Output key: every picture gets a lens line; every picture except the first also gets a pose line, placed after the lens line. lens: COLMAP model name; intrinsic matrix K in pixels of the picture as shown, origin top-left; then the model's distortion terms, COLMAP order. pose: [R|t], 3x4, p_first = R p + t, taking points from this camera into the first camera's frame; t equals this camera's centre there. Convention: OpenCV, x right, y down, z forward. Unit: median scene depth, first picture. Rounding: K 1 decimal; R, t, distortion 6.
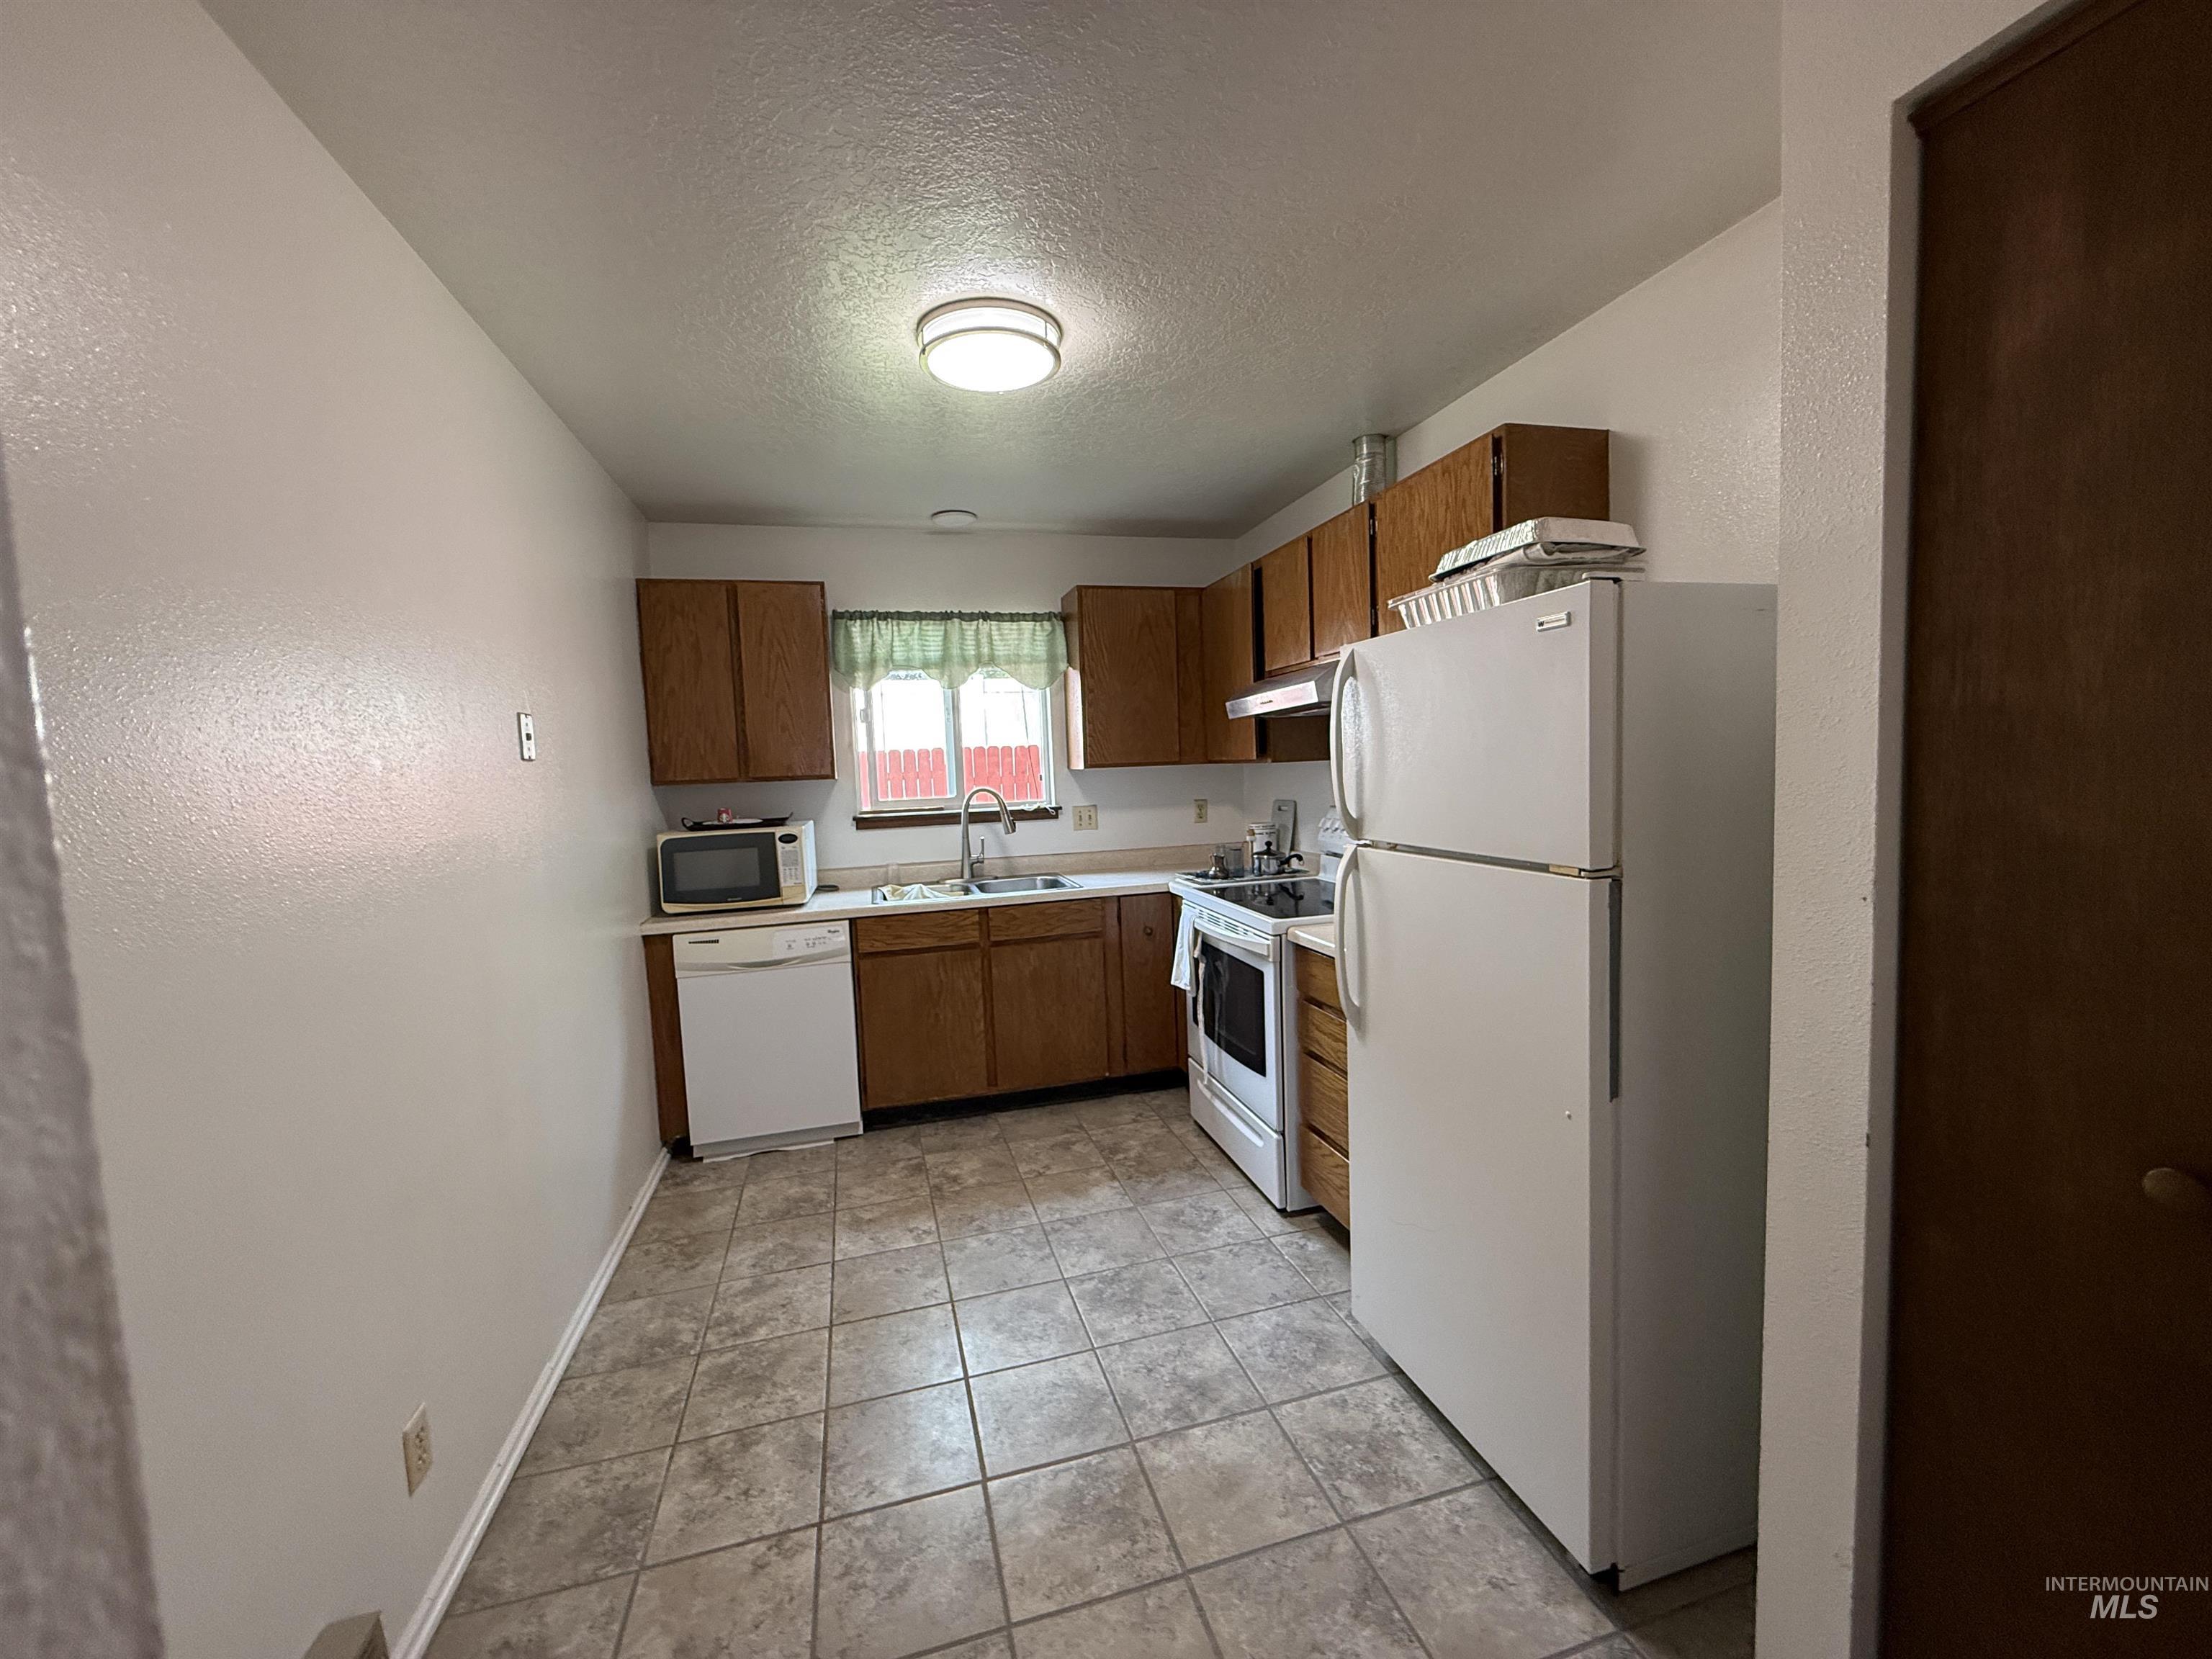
lens RADIAL K [[884.1, 0, 1107.5], [0, 884.1, 827.7], [0, 0, 1]] dist [0.008620, 0.000033]
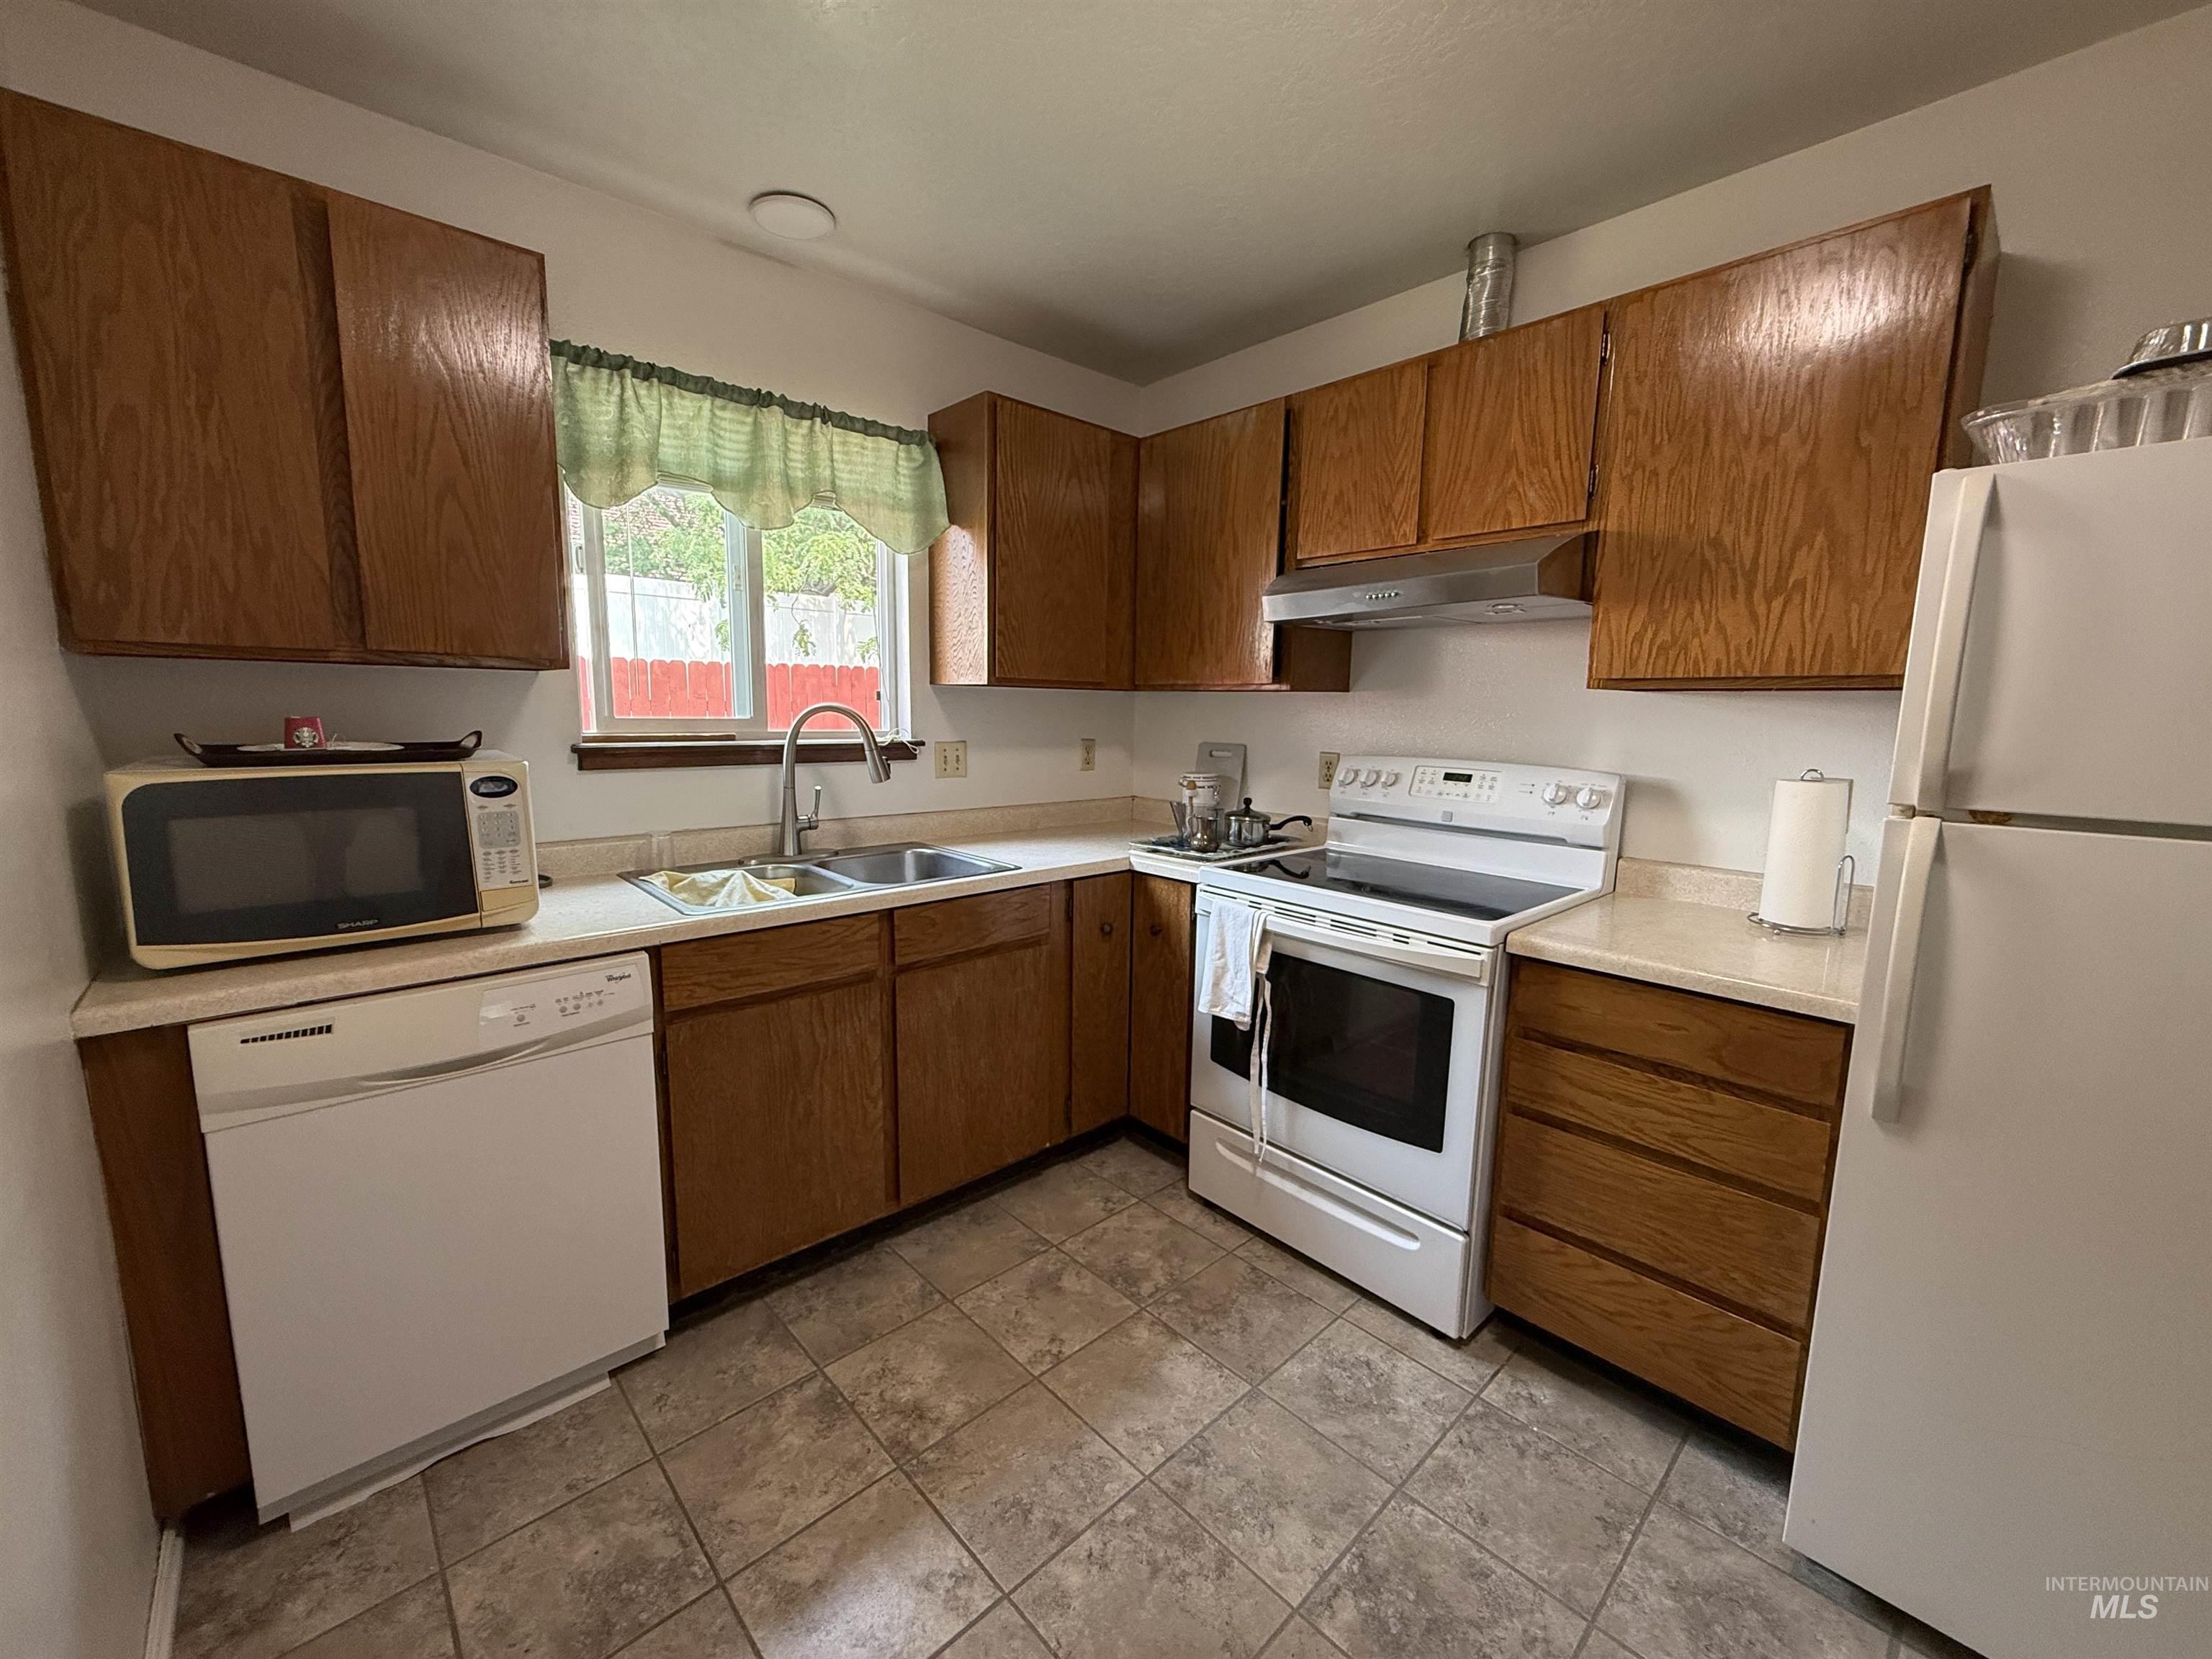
lens RADIAL K [[879.2, 0, 1106.0], [0, 879.2, 829.5], [0, 0, 1]] dist [0.001219, 0.000509]
pose [[0.888612, -0.009519, 0.458561, -0.282287], [-0.018543, 0.998222, 0.056656, 0.002363], [-0.458284, -0.058848, 0.886855, 0.432116]]
